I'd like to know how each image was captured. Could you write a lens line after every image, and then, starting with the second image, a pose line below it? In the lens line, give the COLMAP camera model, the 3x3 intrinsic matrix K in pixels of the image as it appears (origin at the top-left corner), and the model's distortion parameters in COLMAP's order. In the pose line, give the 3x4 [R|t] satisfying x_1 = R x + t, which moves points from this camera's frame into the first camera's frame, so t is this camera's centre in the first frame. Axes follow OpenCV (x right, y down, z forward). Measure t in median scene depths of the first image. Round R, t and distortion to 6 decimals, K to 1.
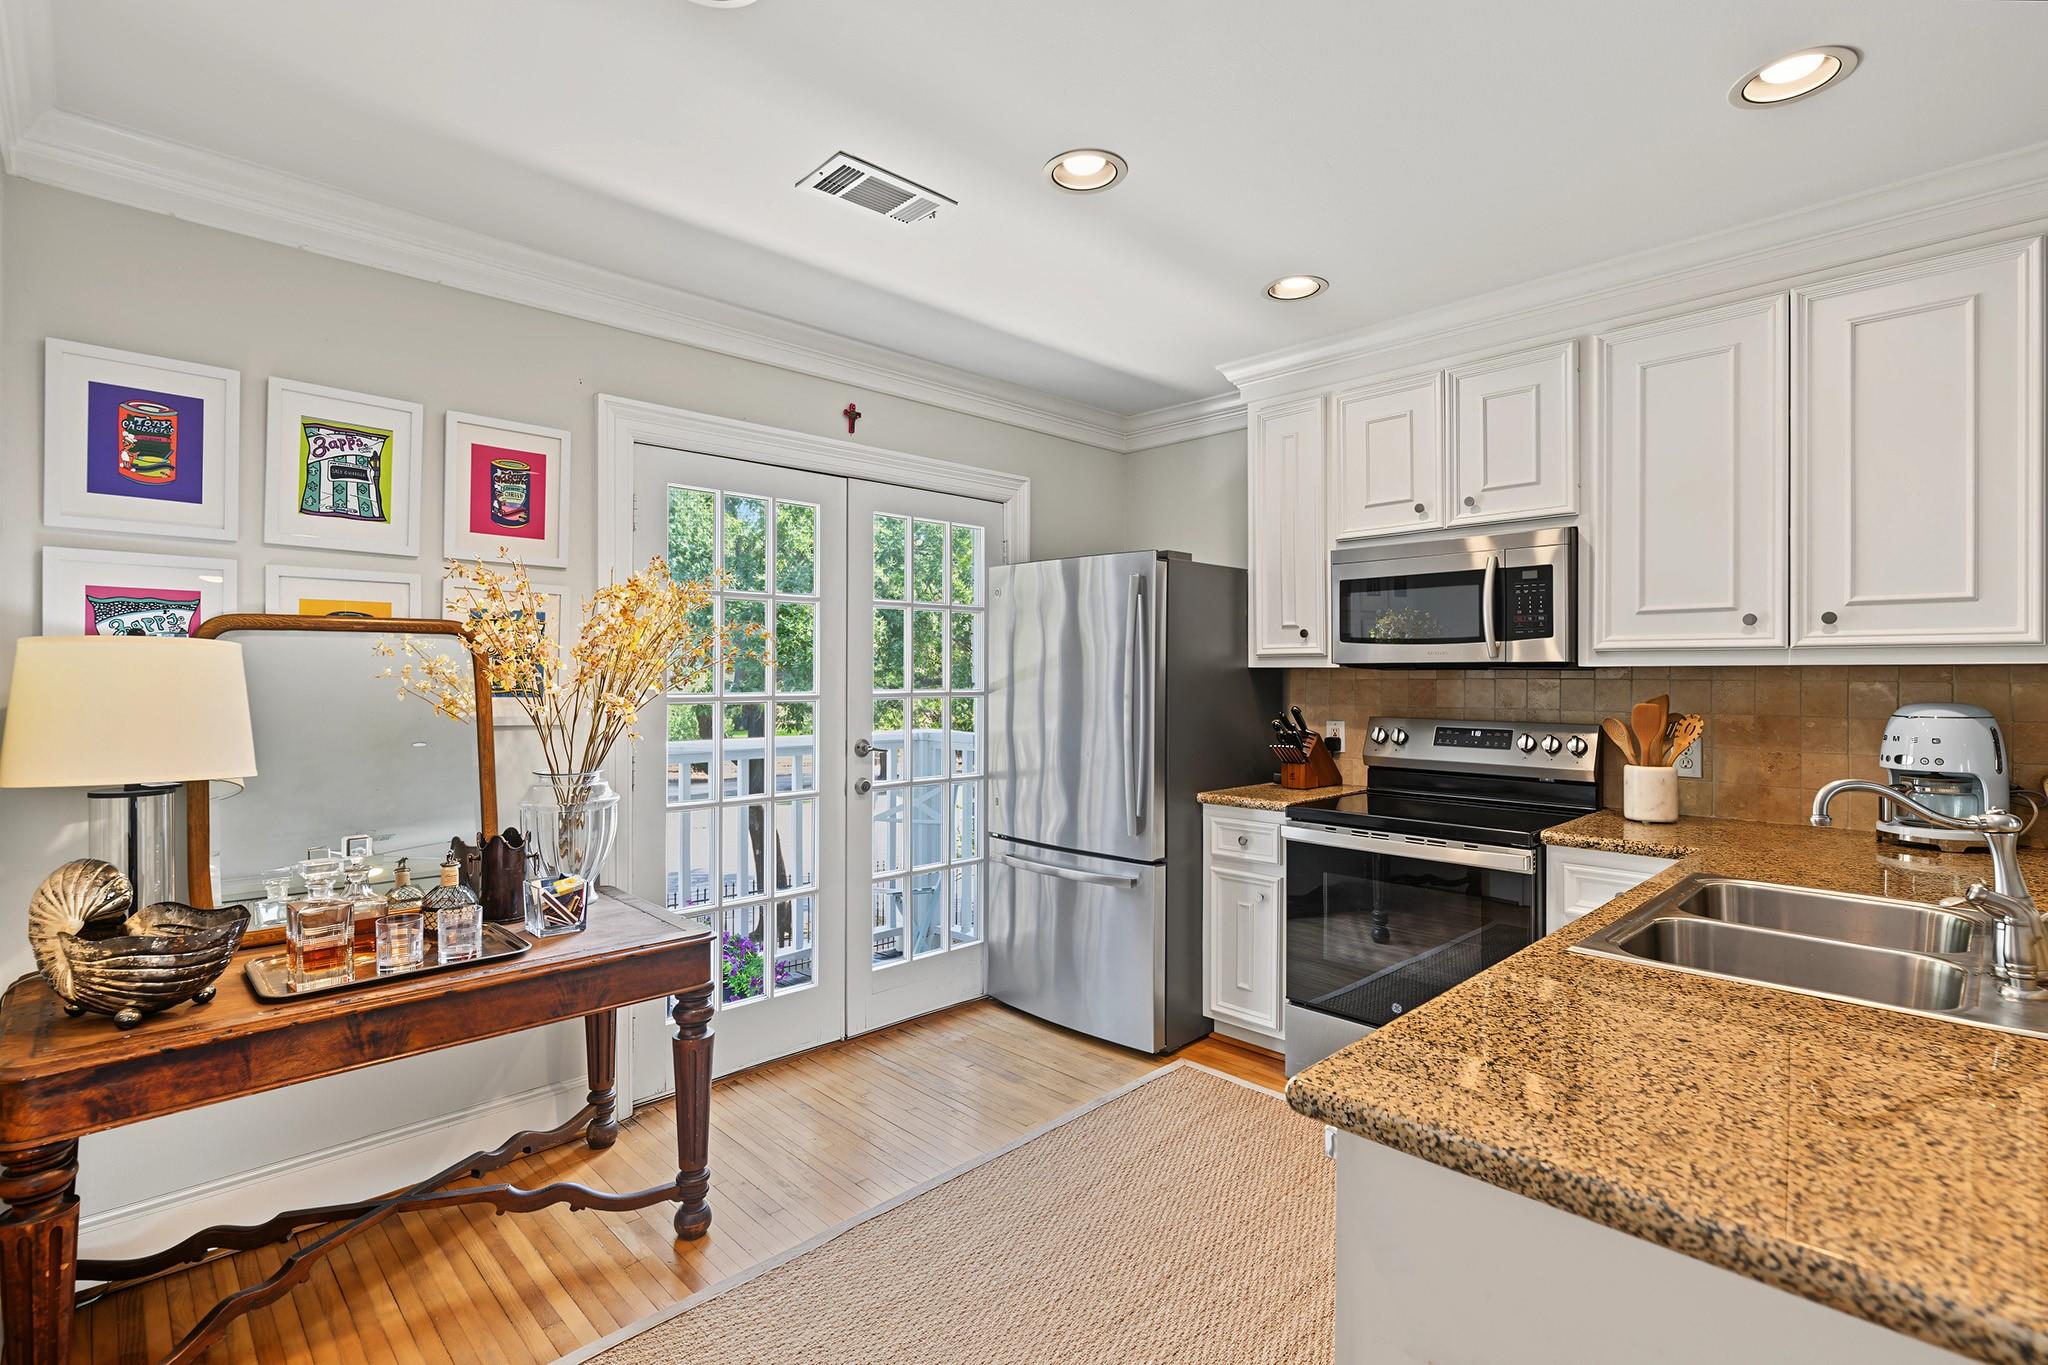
lens RADIAL K [[958.8, 0, 1012.7], [0, 958.8, 674.3], [0, 0, 1]] dist [-0.002034, -0.000004]
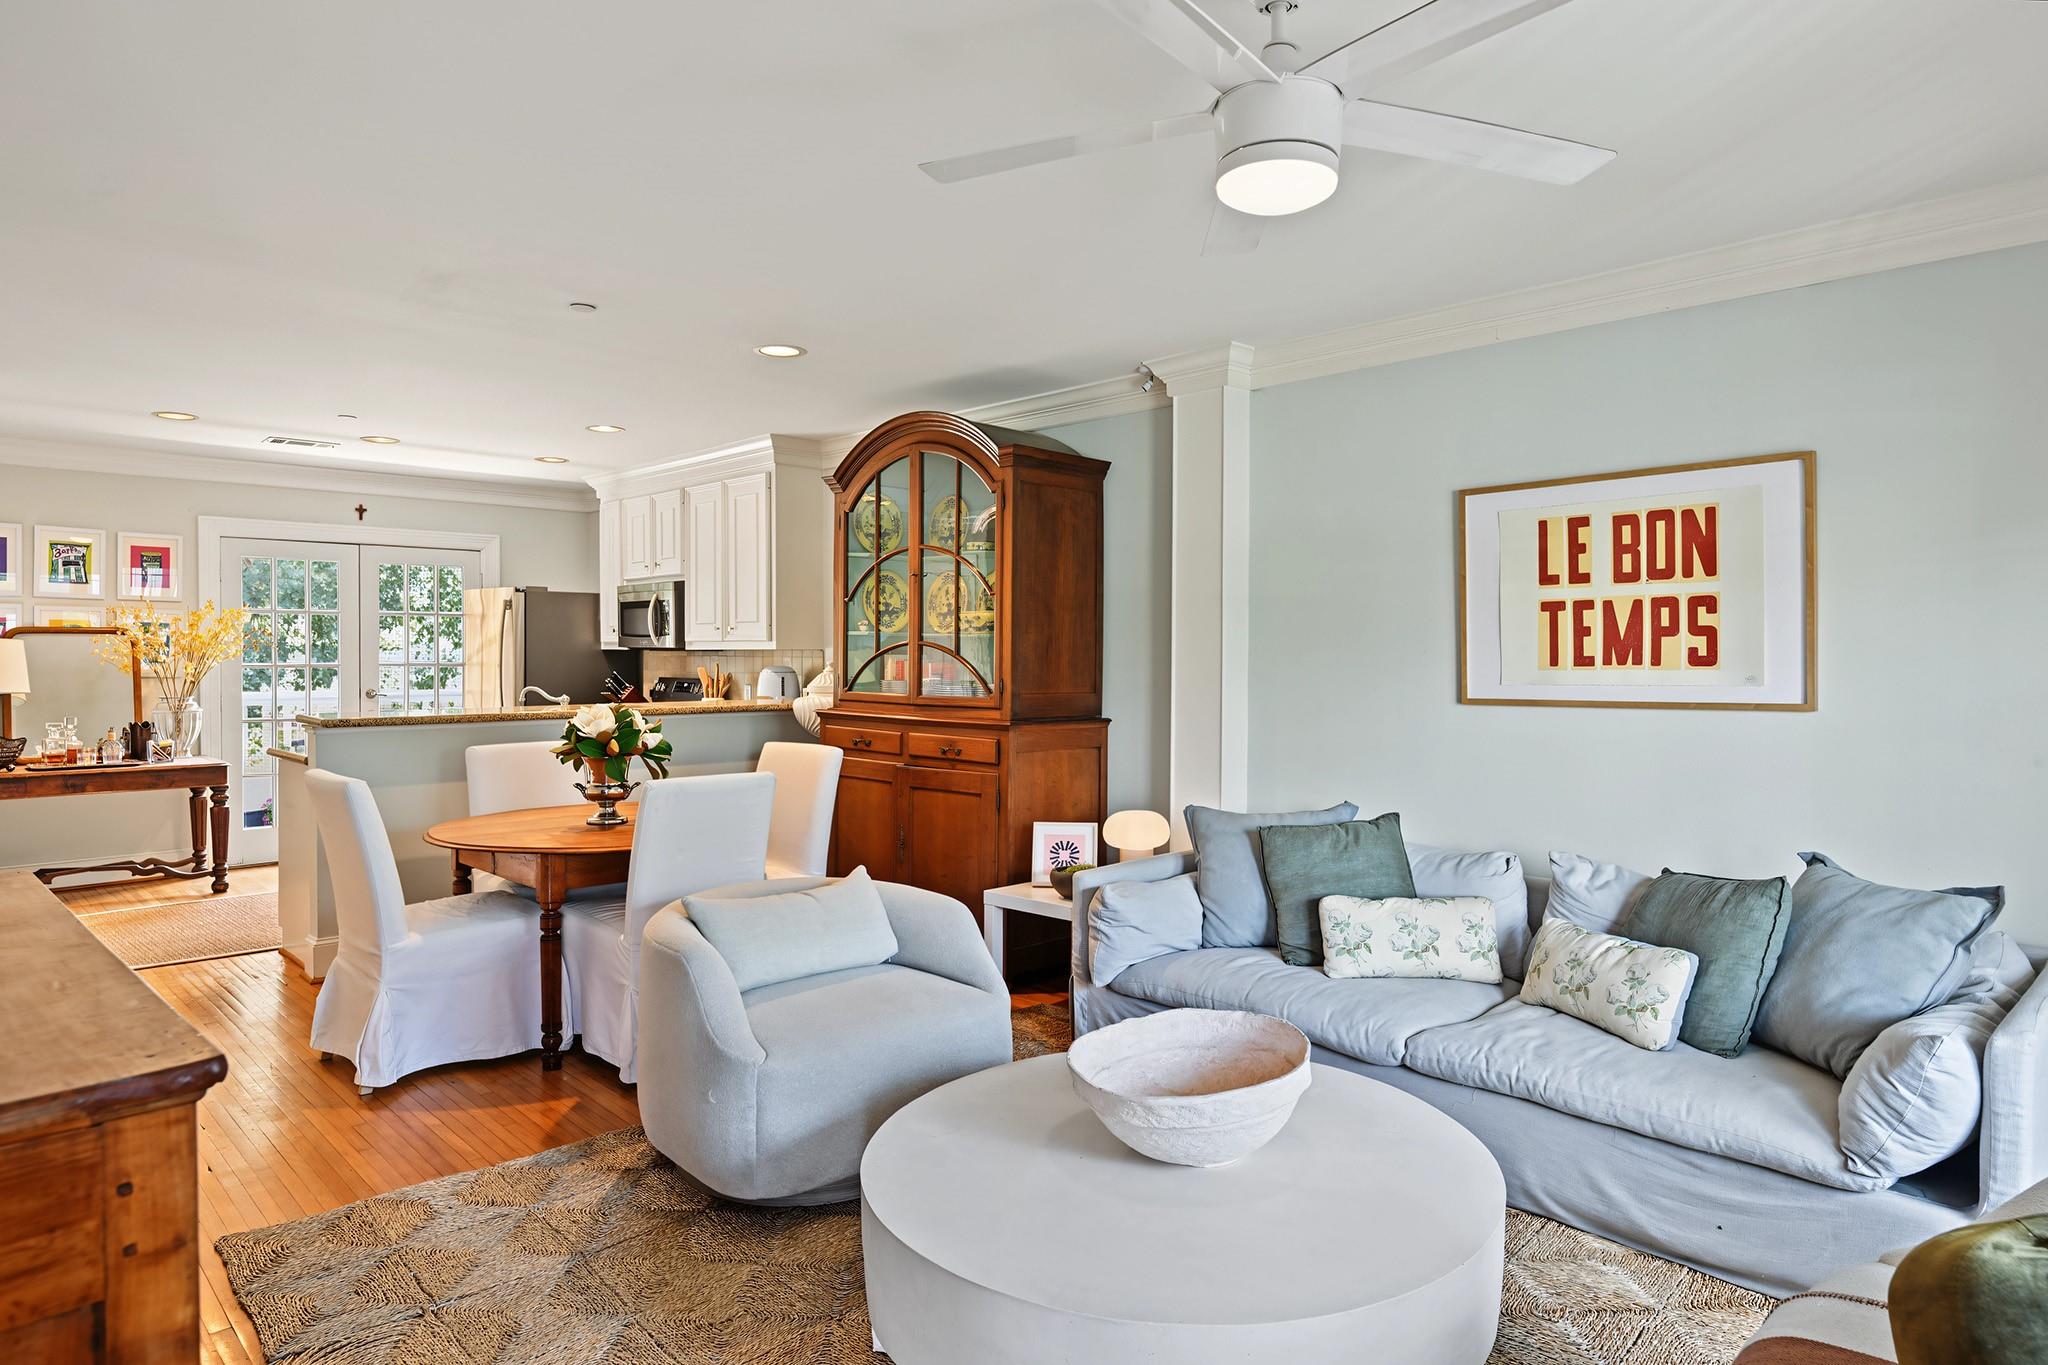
lens RADIAL K [[1203.9, 0, 1012.6], [0, 1203.9, 672.4], [0, 0, 1]] dist [-0.002068, -0.000360]
pose [[0.999992, 0.002000, 0.003595, 1.536763], [-0.002054, 0.999881, 0.015303, -0.000679], [-0.003564, -0.015310, 0.999876, -1.870170]]
